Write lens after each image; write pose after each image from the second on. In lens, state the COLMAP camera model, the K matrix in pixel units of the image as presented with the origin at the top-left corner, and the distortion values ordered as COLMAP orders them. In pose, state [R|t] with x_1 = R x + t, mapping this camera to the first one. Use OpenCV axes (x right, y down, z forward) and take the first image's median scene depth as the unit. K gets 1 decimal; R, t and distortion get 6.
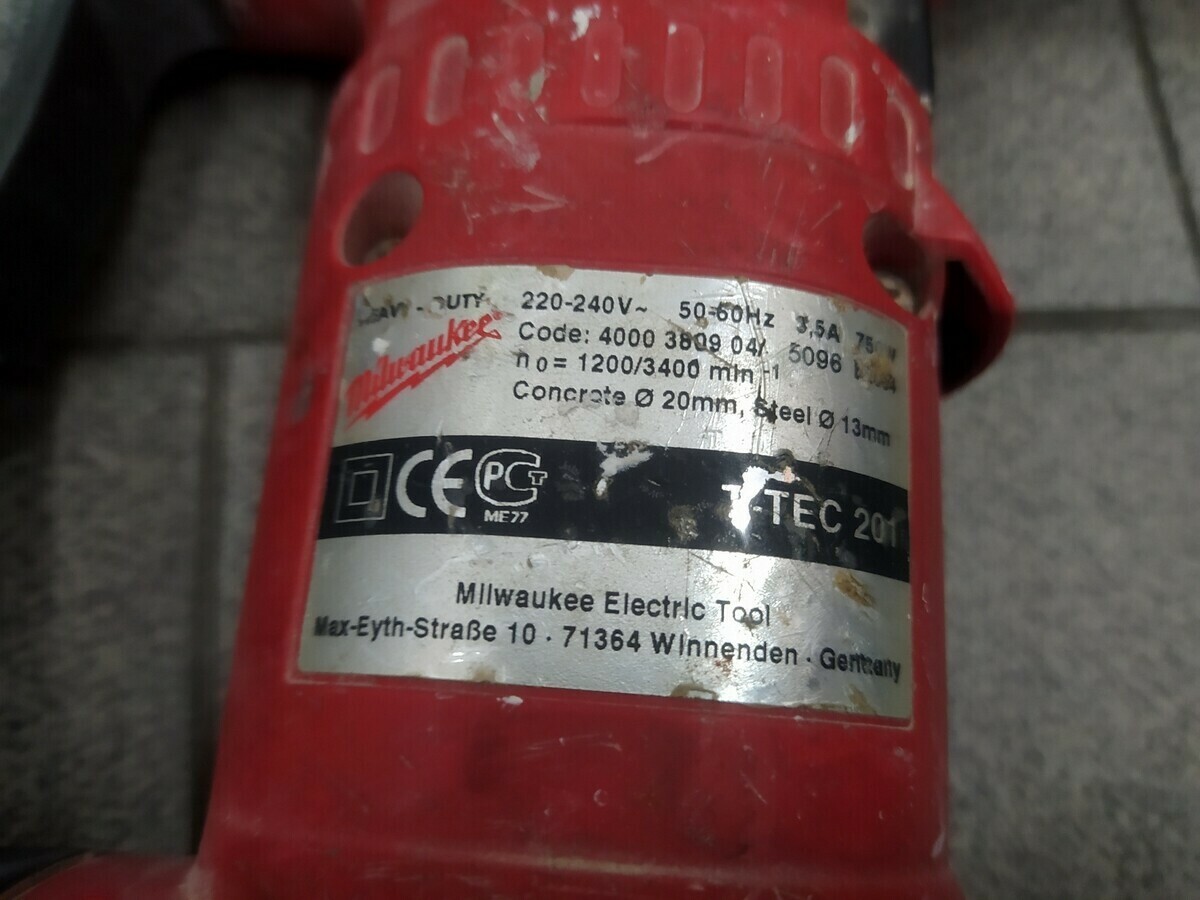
lens RADIAL K [[960.6, 0, 600.0], [0, 960.6, 450.0], [0, 0, 1]] dist [0.012437, -0.247561]
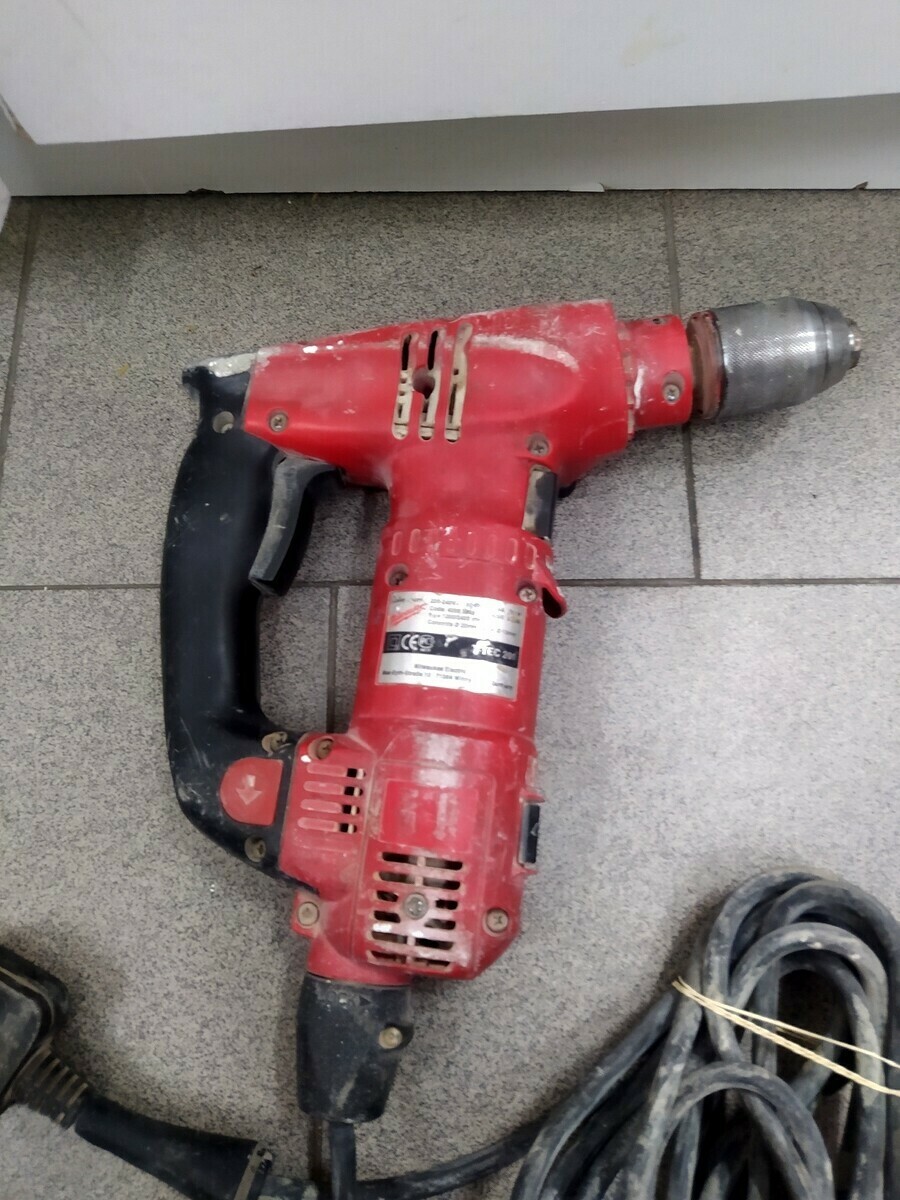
lens RADIAL K [[960.6, 0, 450.0], [0, 960.6, 600.0], [0, 0, 1]] dist [0.012437, -0.247561]
pose [[0.994715, 0.034947, -0.096544, 0.424642], [-0.031147, 0.998690, 0.040591, -0.336974], [0.097836, -0.037369, 0.994501, -3.321132]]
